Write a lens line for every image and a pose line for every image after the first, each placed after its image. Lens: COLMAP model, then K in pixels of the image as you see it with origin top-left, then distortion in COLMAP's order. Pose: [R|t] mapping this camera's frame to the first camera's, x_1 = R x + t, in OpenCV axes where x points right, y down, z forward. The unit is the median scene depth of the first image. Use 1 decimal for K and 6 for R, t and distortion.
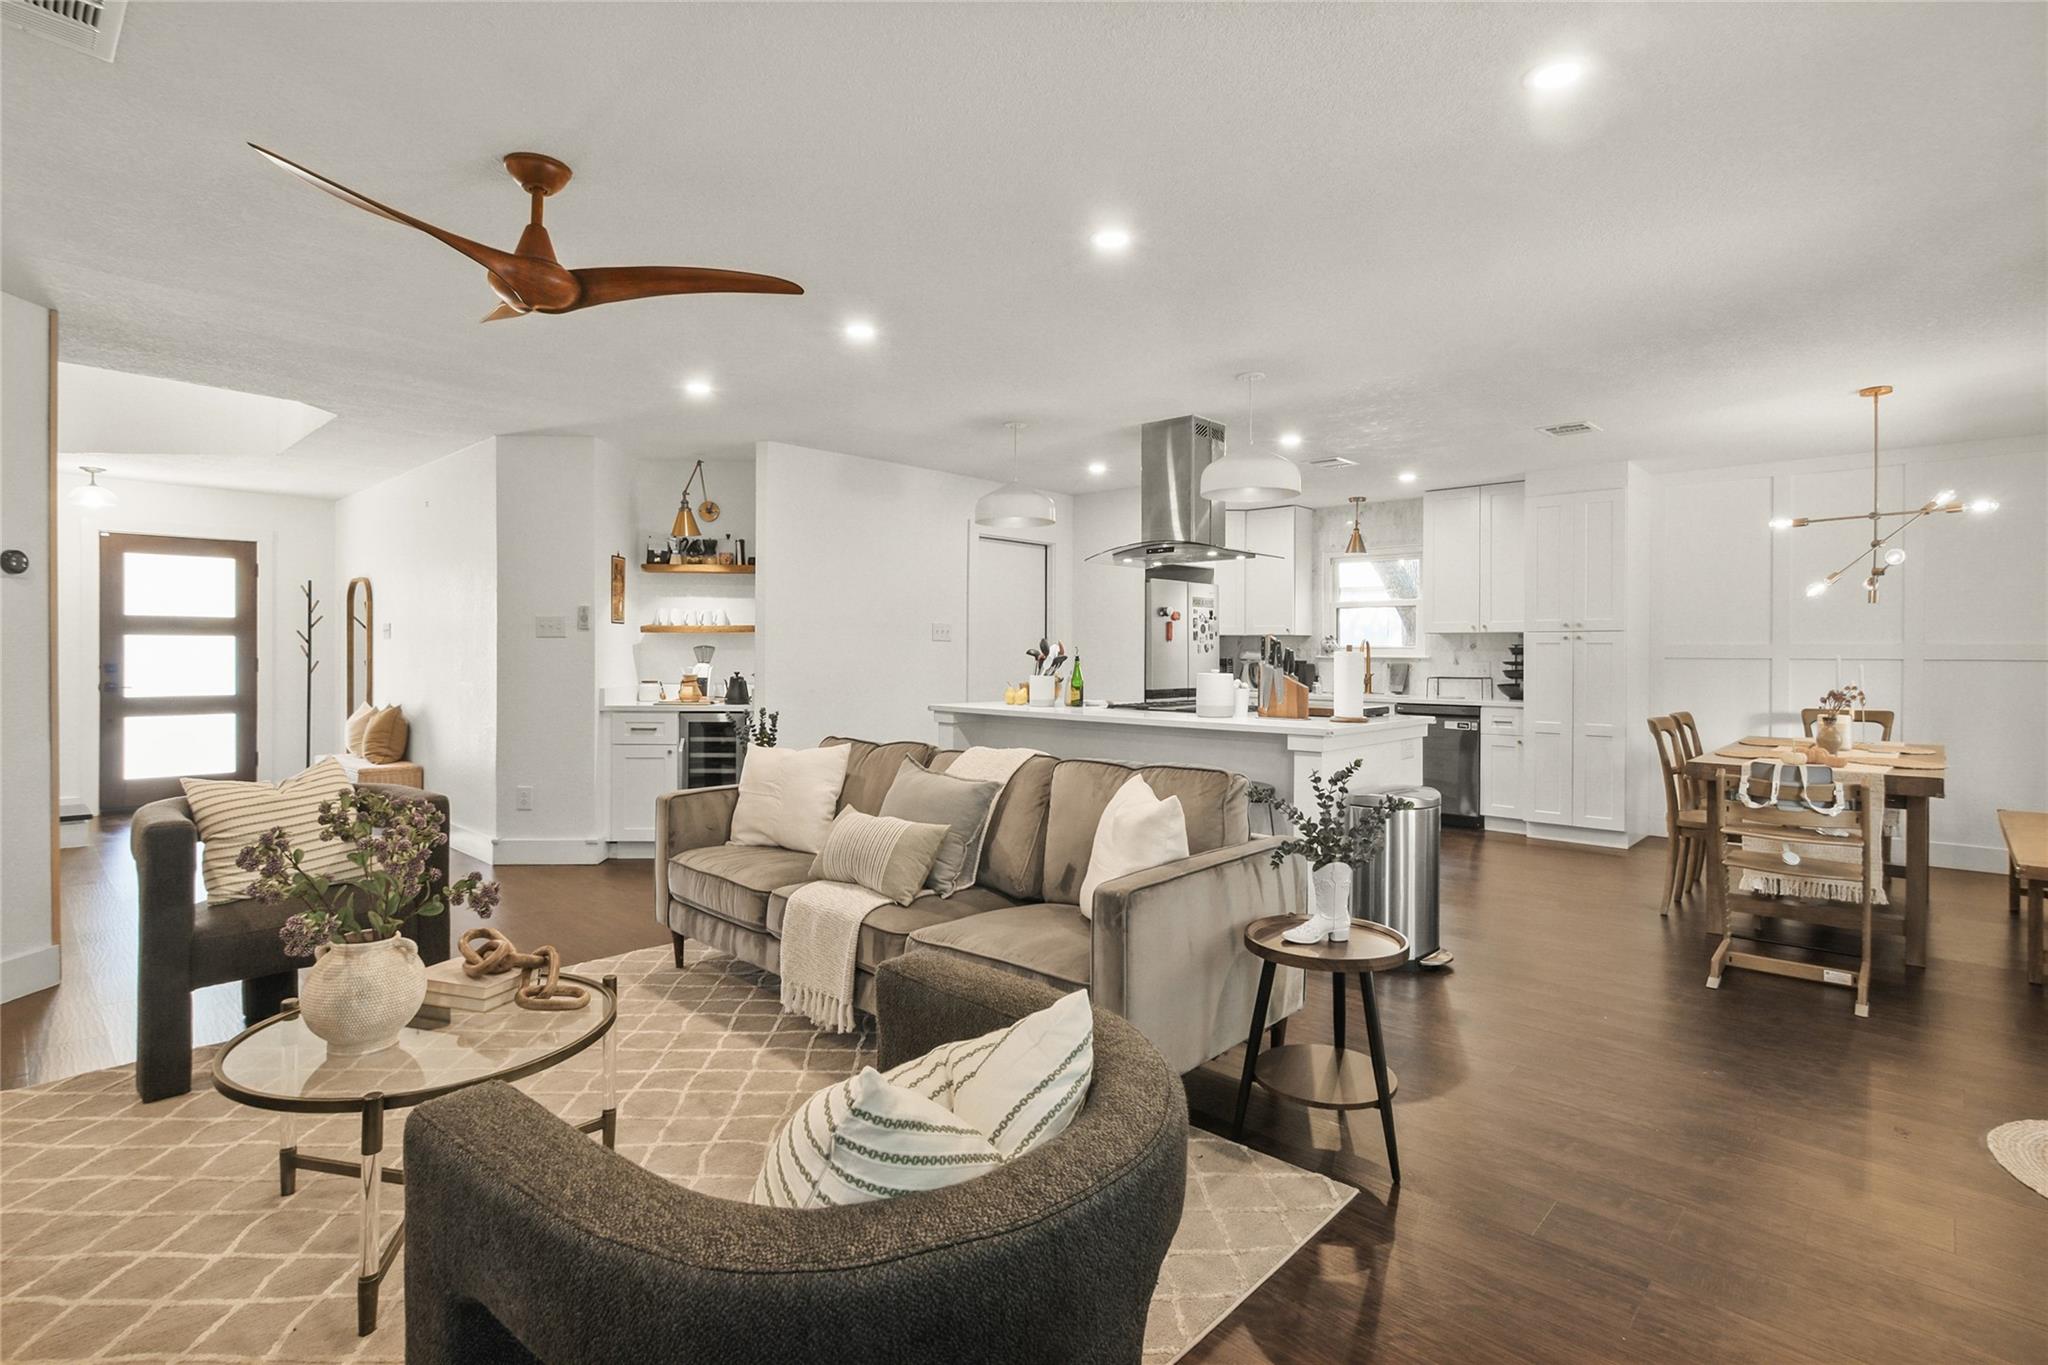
lens RADIAL K [[950.6, 0, 1024.6], [0, 950.6, 663.4], [0, 0, 1]] dist [-0.014720, 0.000340]
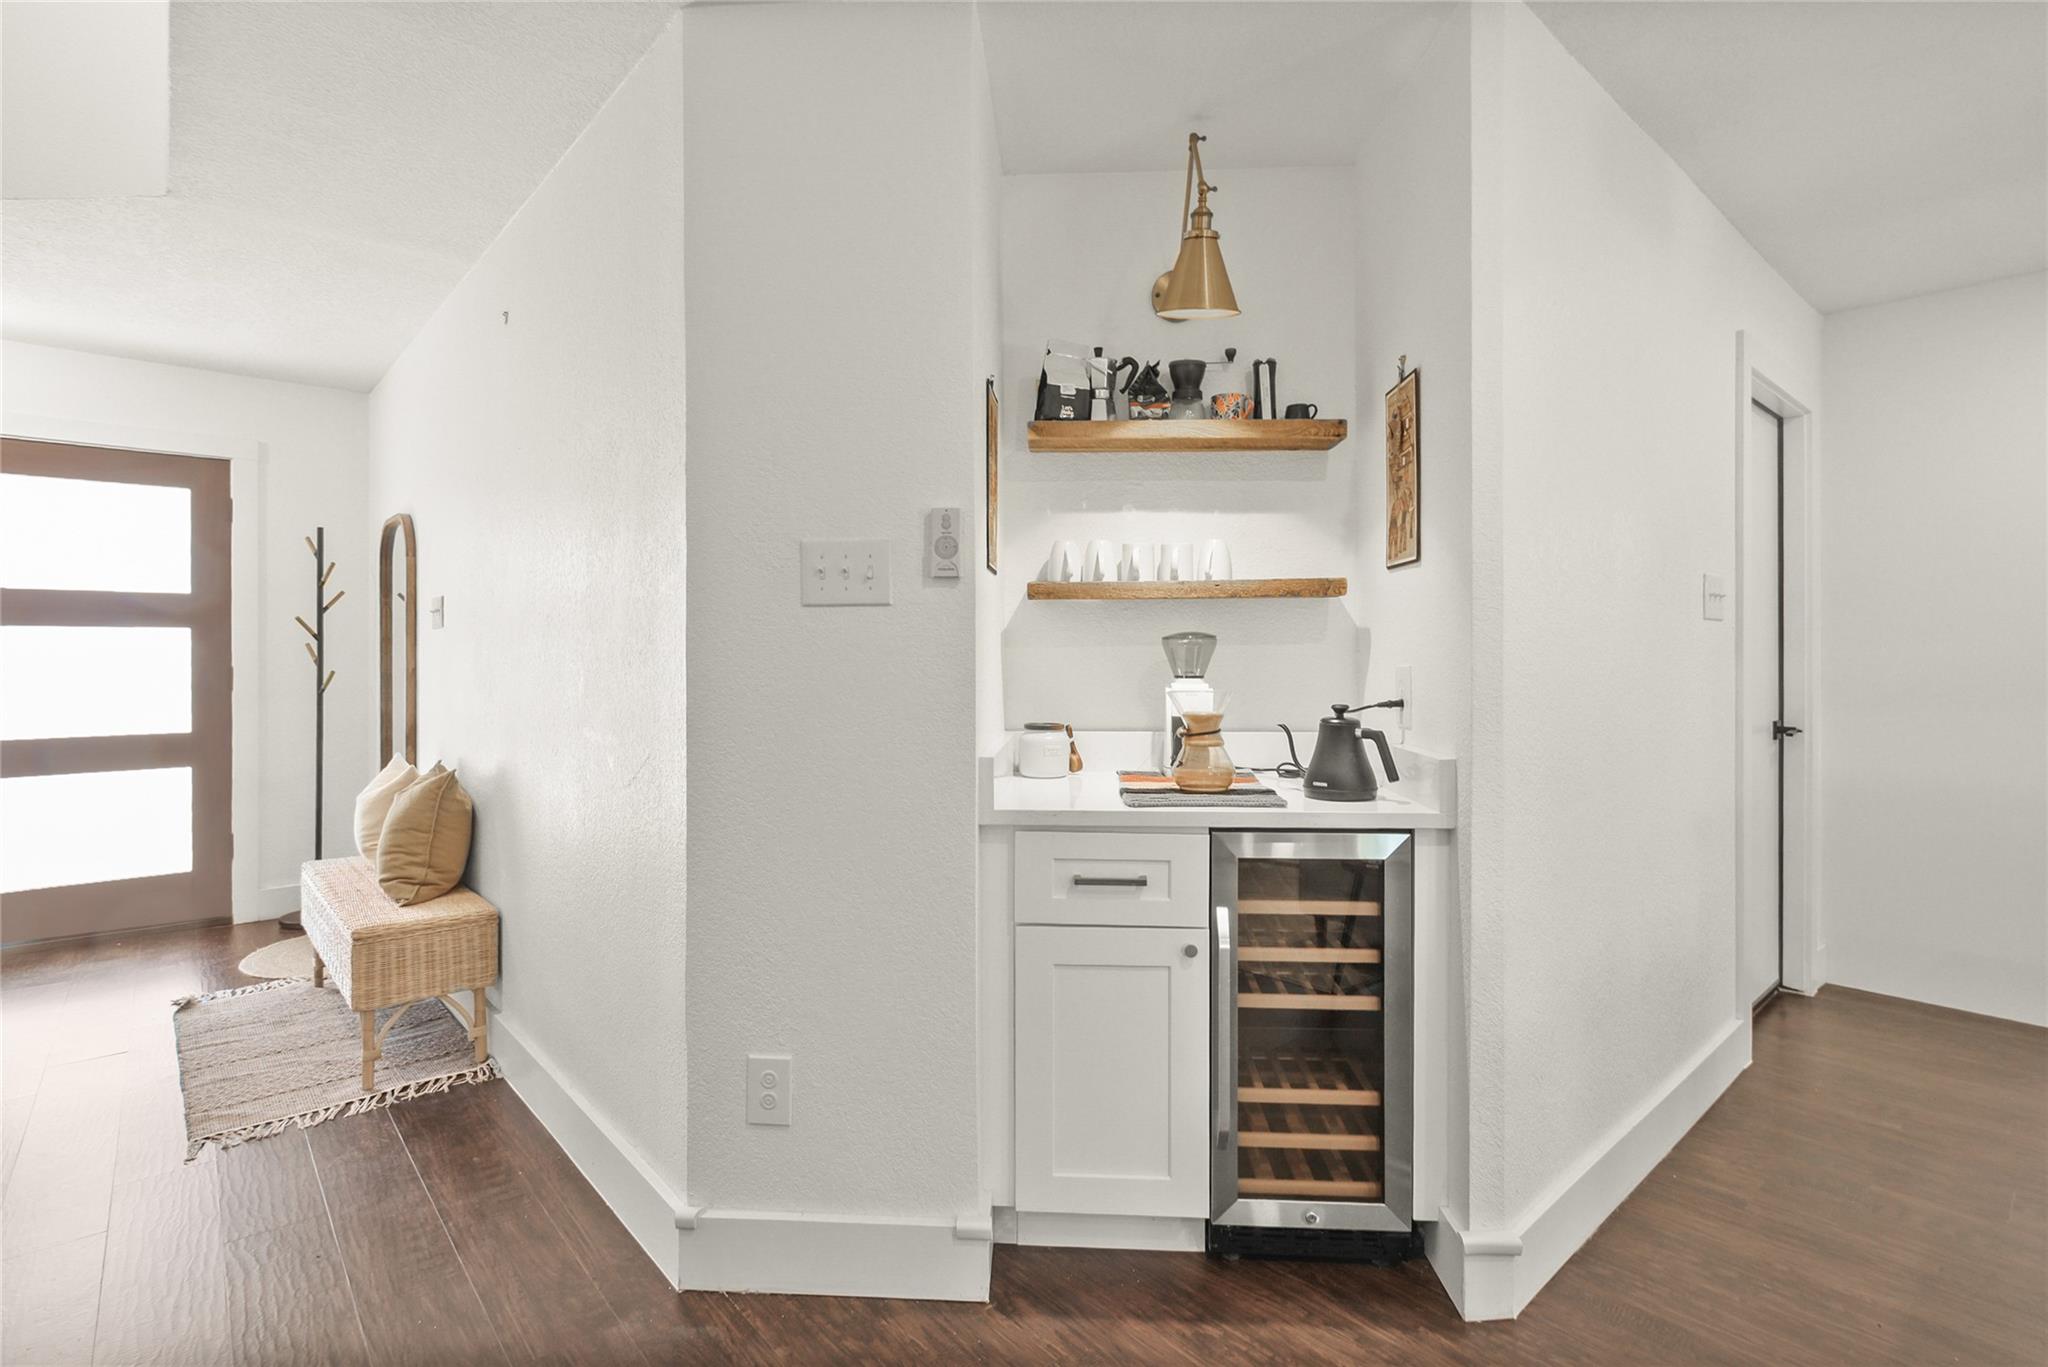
lens RADIAL K [[950.6, 0, 1024.6], [0, 950.6, 664.4], [0, 0, 1]] dist [-0.014720, 0.000340]
pose [[0.995564, -0.006290, -0.093879, -0.337382], [0.006597, 0.999974, 0.002960, -0.006627], [0.093858, -0.003566, 0.995579, 0.561993]]
